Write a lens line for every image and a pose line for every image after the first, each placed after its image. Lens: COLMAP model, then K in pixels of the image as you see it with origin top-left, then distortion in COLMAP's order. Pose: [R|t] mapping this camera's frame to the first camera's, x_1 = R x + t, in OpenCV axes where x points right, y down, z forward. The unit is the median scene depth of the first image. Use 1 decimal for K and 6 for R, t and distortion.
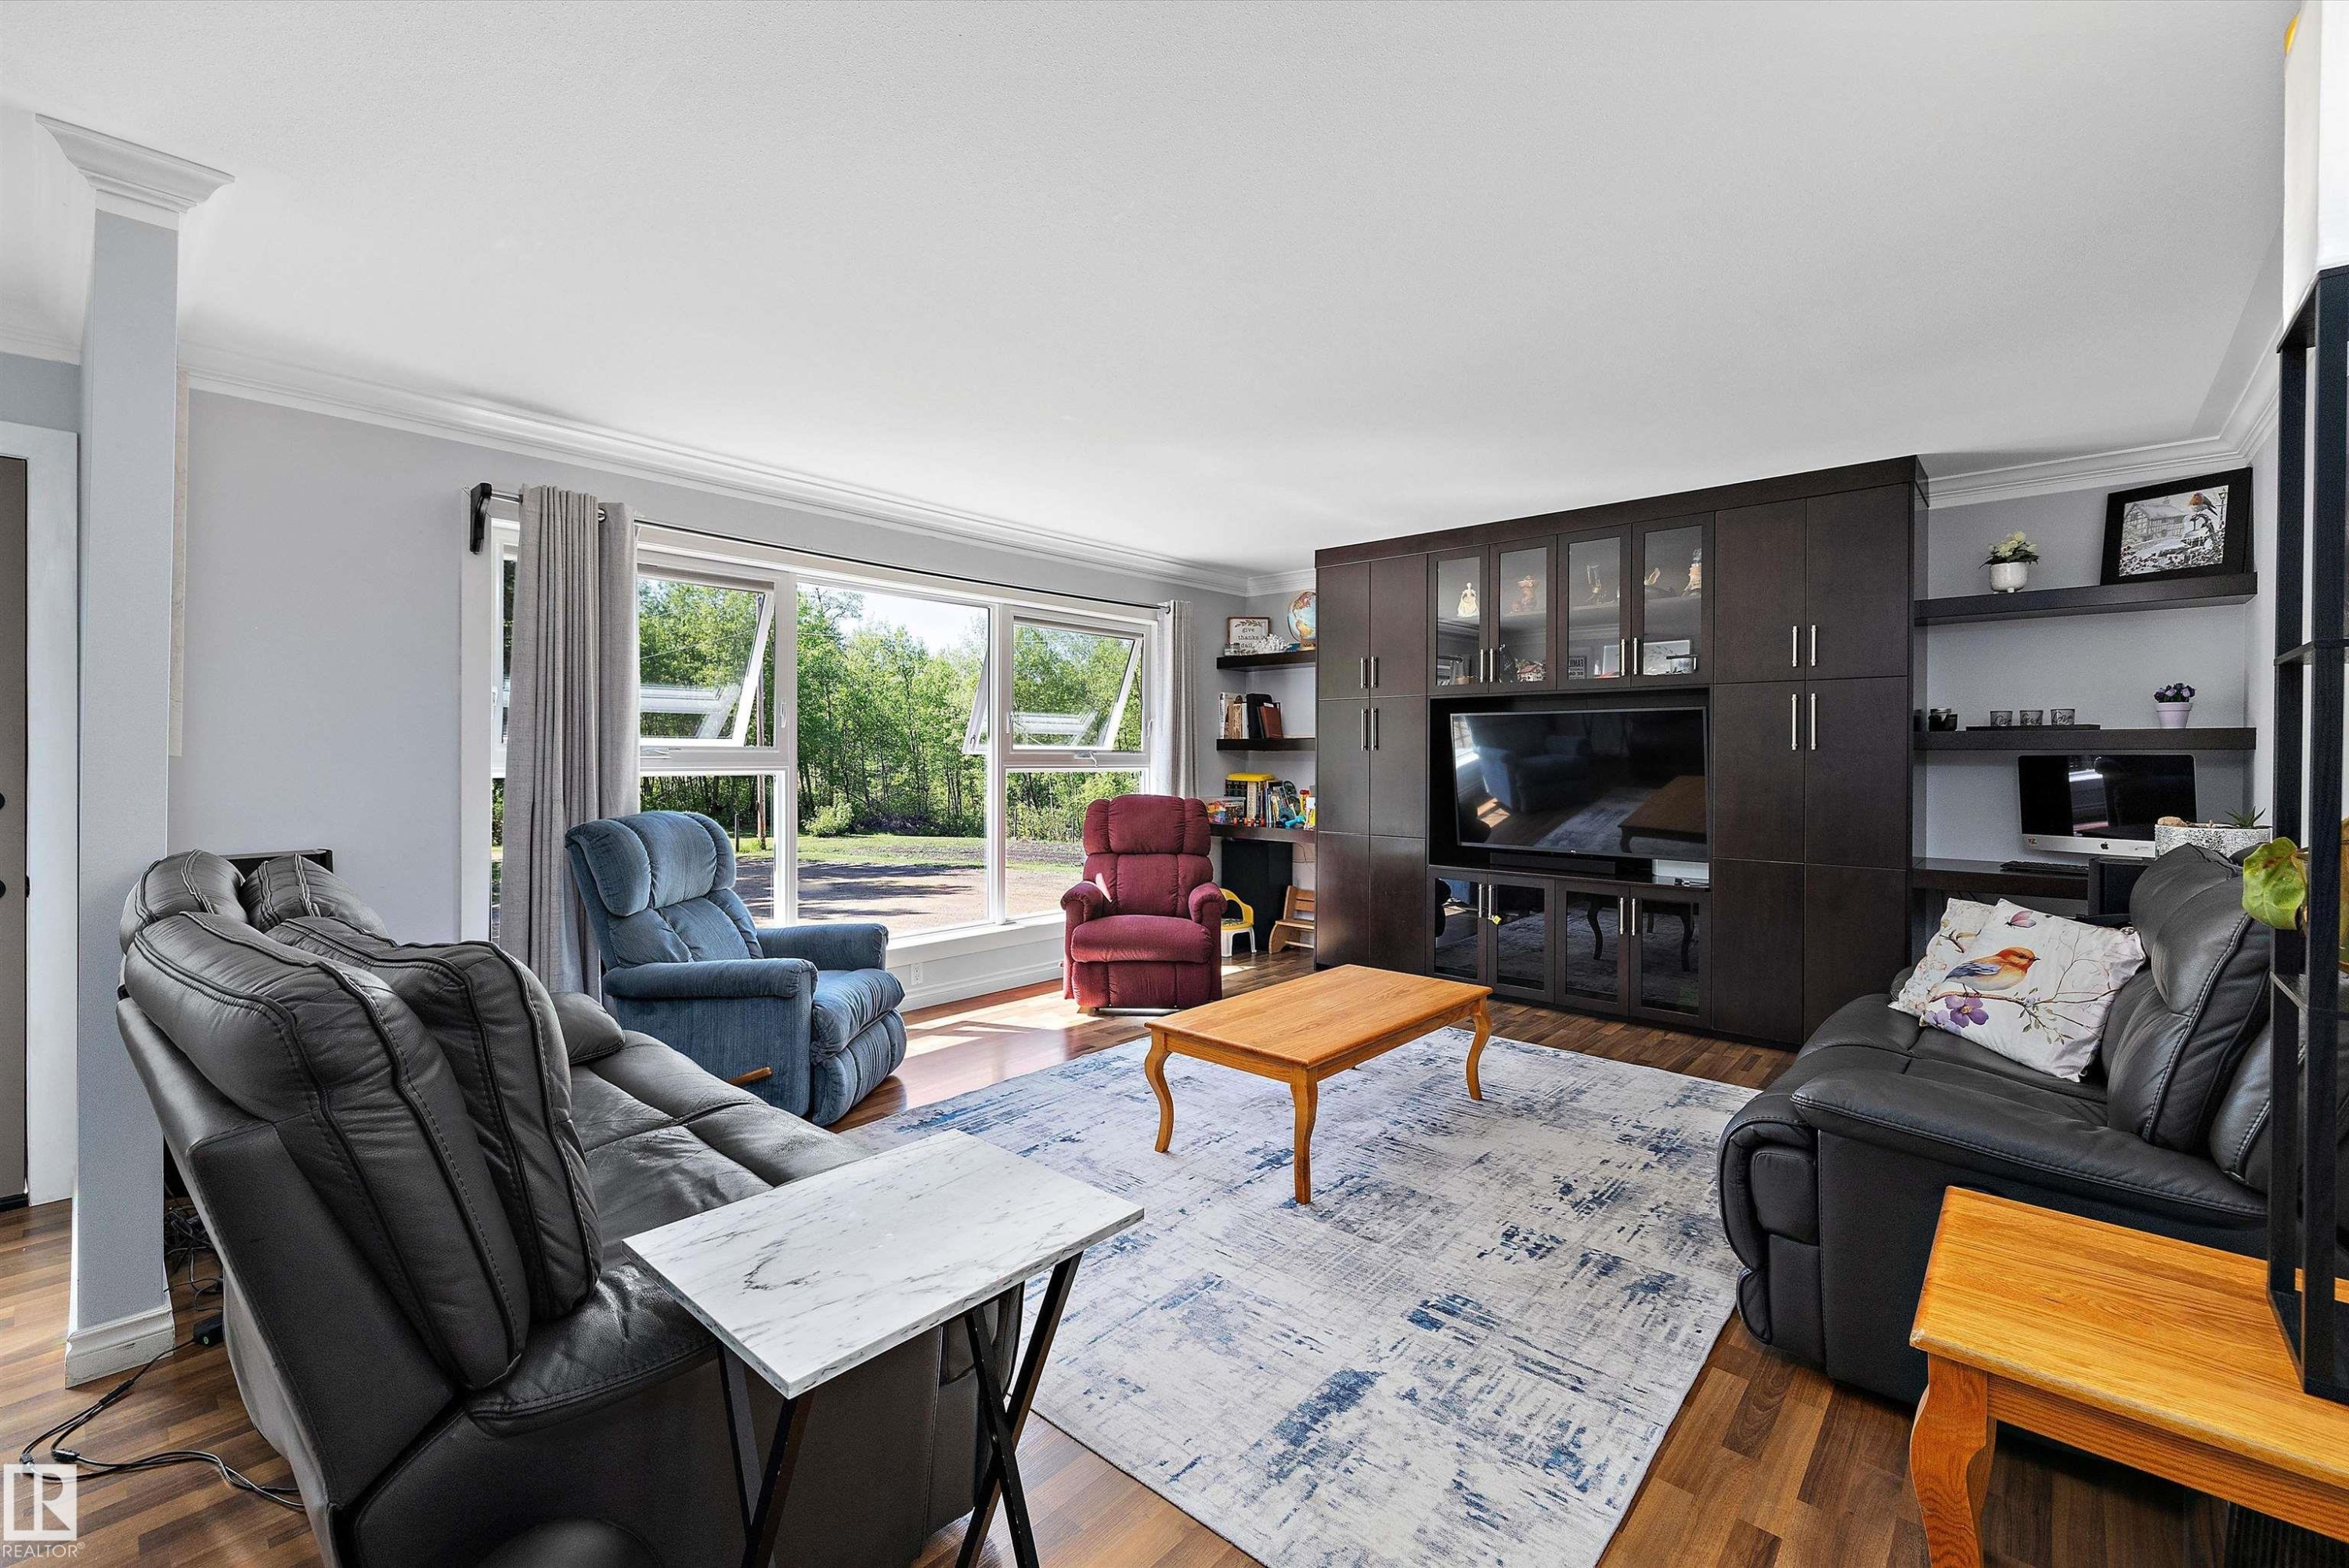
lens RADIAL K [[985.8, 0, 1162.6], [0, 985.8, 757.9], [0, 0, 1]] dist [0.000978, -0.000052]
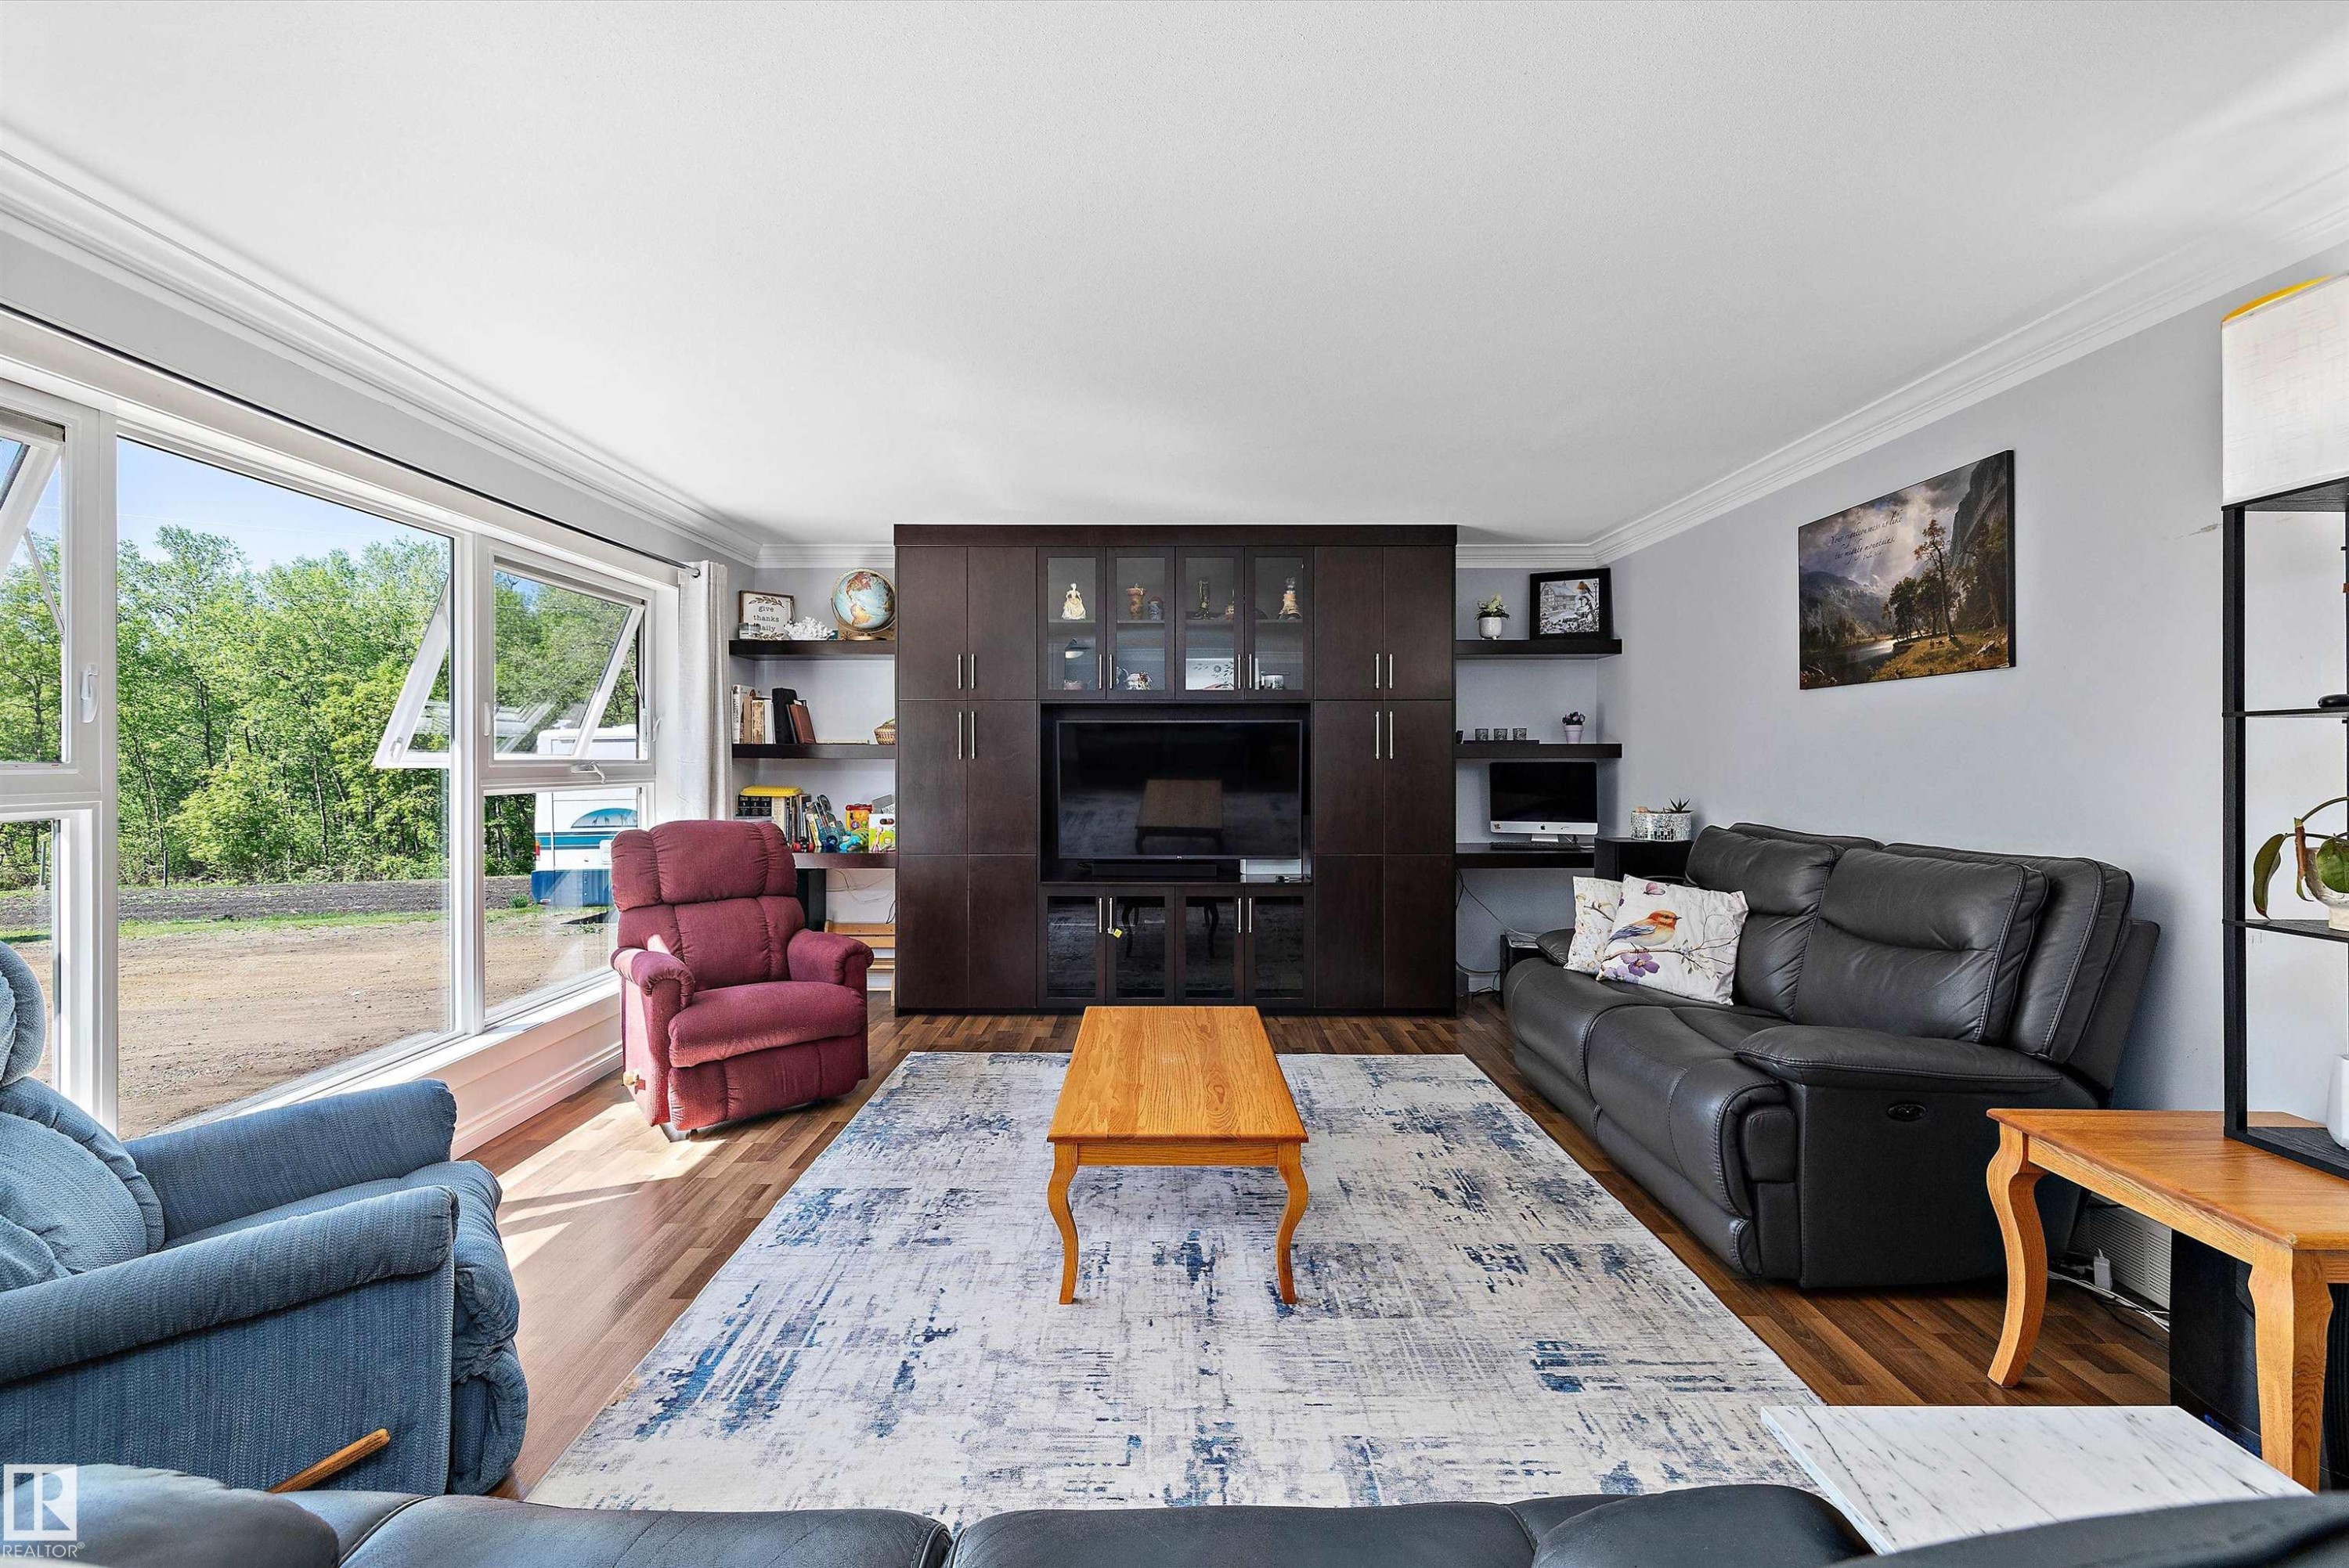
lens RADIAL K [[985.8, 0, 1162.6], [0, 985.8, 757.9], [0, 0, 1]] dist [0.000978, -0.000052]
pose [[0.746292, -0.004269, 0.665605, -0.397939], [0.004503, 0.999989, 0.001365, -0.014370], [-0.665604, 0.001979, 0.746303, 0.348814]]
